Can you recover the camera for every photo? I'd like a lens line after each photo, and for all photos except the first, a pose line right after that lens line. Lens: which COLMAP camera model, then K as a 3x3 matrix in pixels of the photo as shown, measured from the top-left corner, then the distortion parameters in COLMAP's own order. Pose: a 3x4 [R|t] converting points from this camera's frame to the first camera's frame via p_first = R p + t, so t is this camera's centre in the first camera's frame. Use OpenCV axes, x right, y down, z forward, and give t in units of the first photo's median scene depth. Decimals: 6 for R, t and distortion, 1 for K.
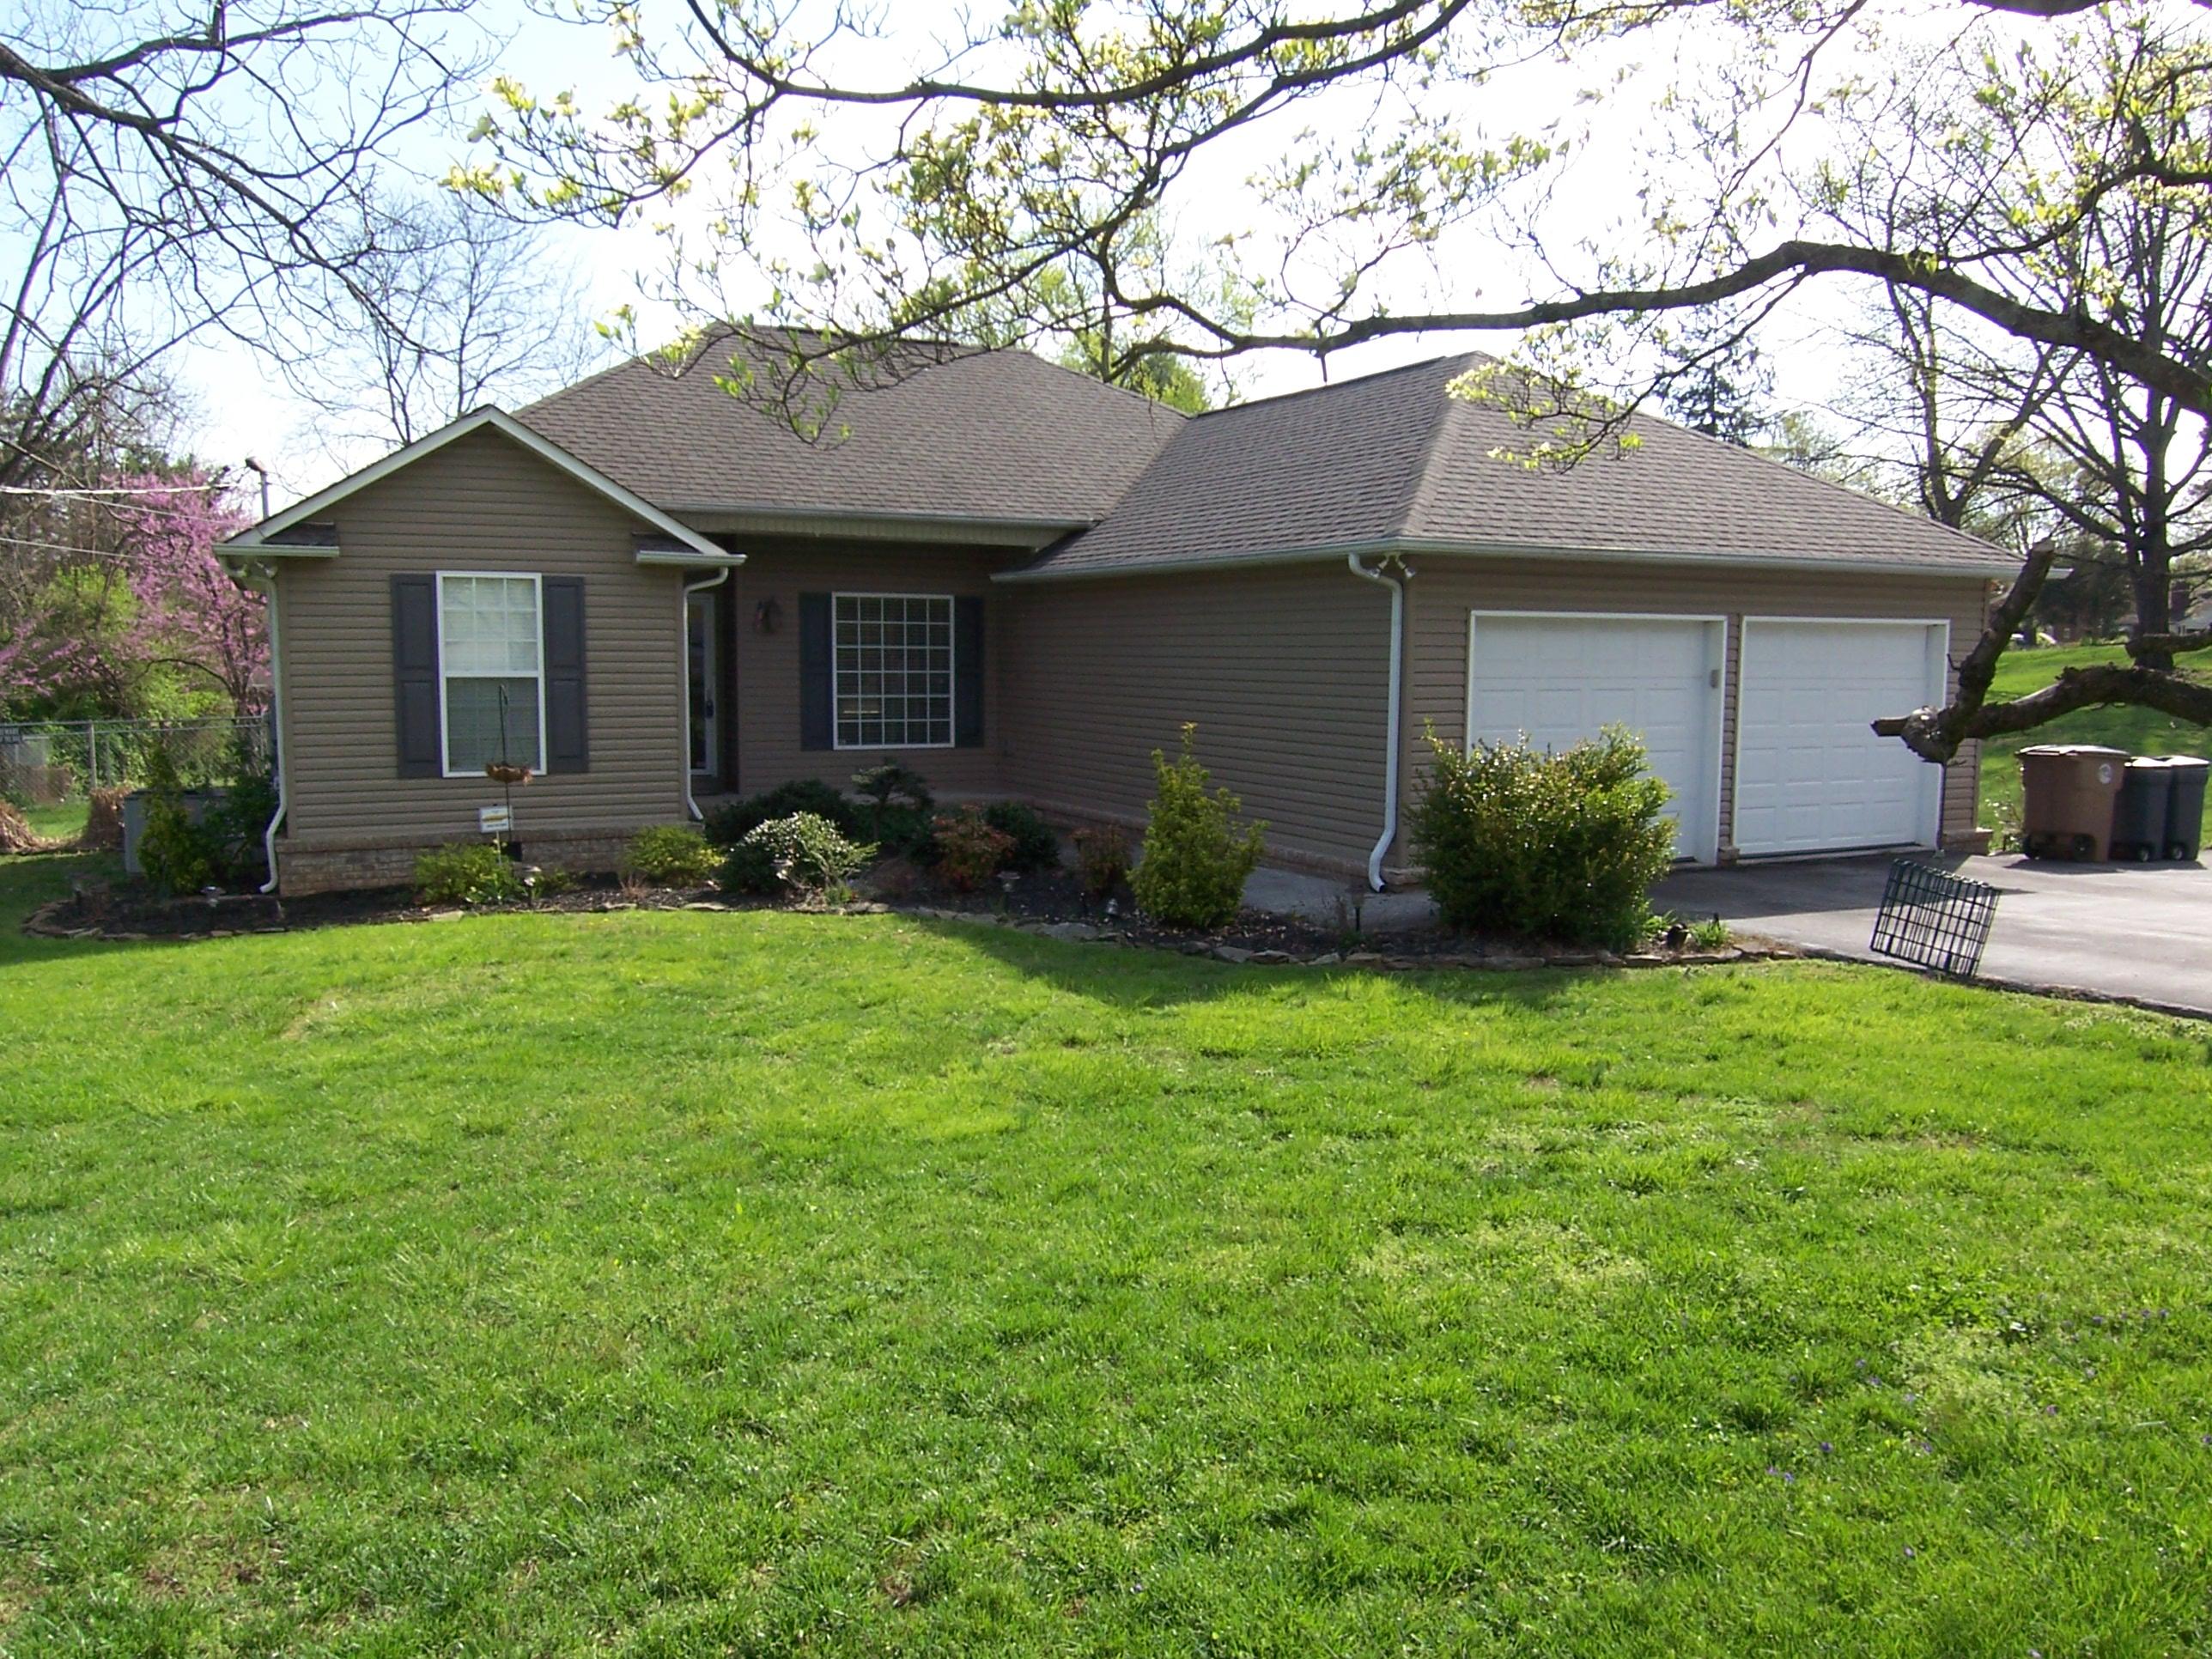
lens RADIAL K [[1696.2, 0, 1106.0], [0, 1696.2, 829.5], [0, 0, 1]] dist [0.006048, -0.087366]
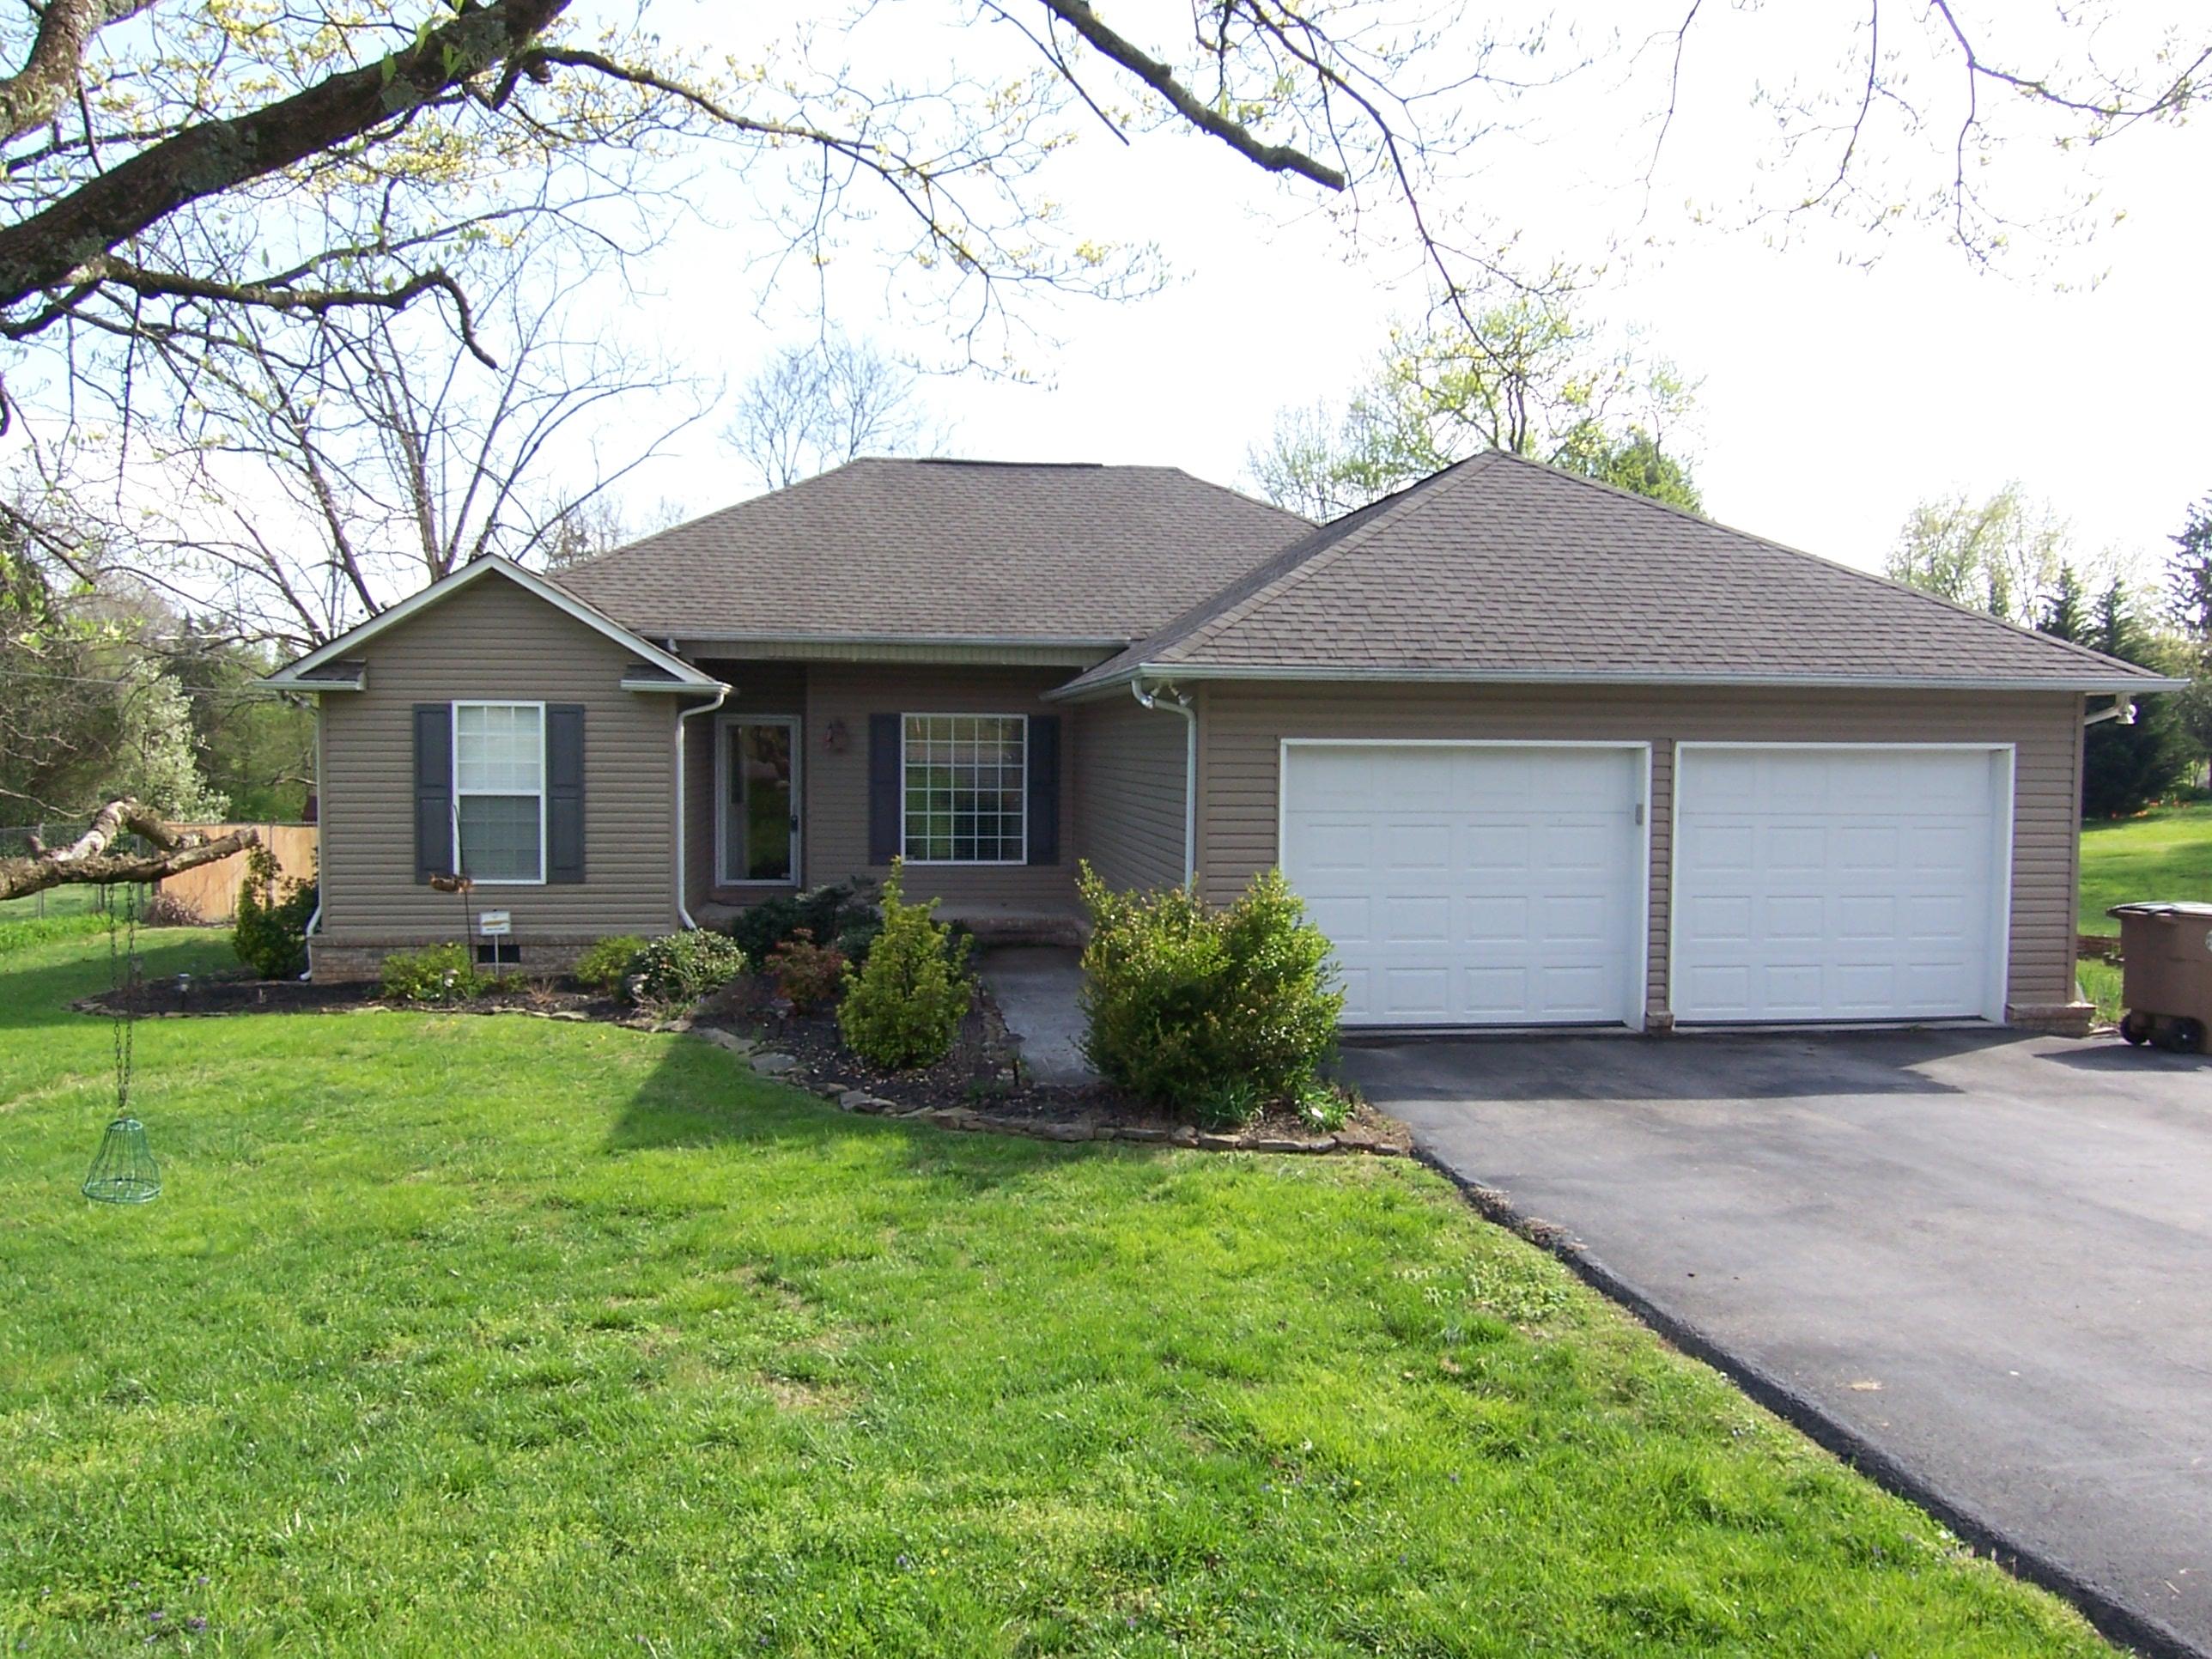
lens RADIAL K [[1696.2, 0, 1106.0], [0, 1696.2, 829.5], [0, 0, 1]] dist [0.006048, -0.087366]
pose [[0.937619, 0.018771, -0.347157, 0.393115], [-0.038874, 0.997940, -0.051034, -0.026109], [0.345484, 0.061345, 0.936418, 0.099218]]
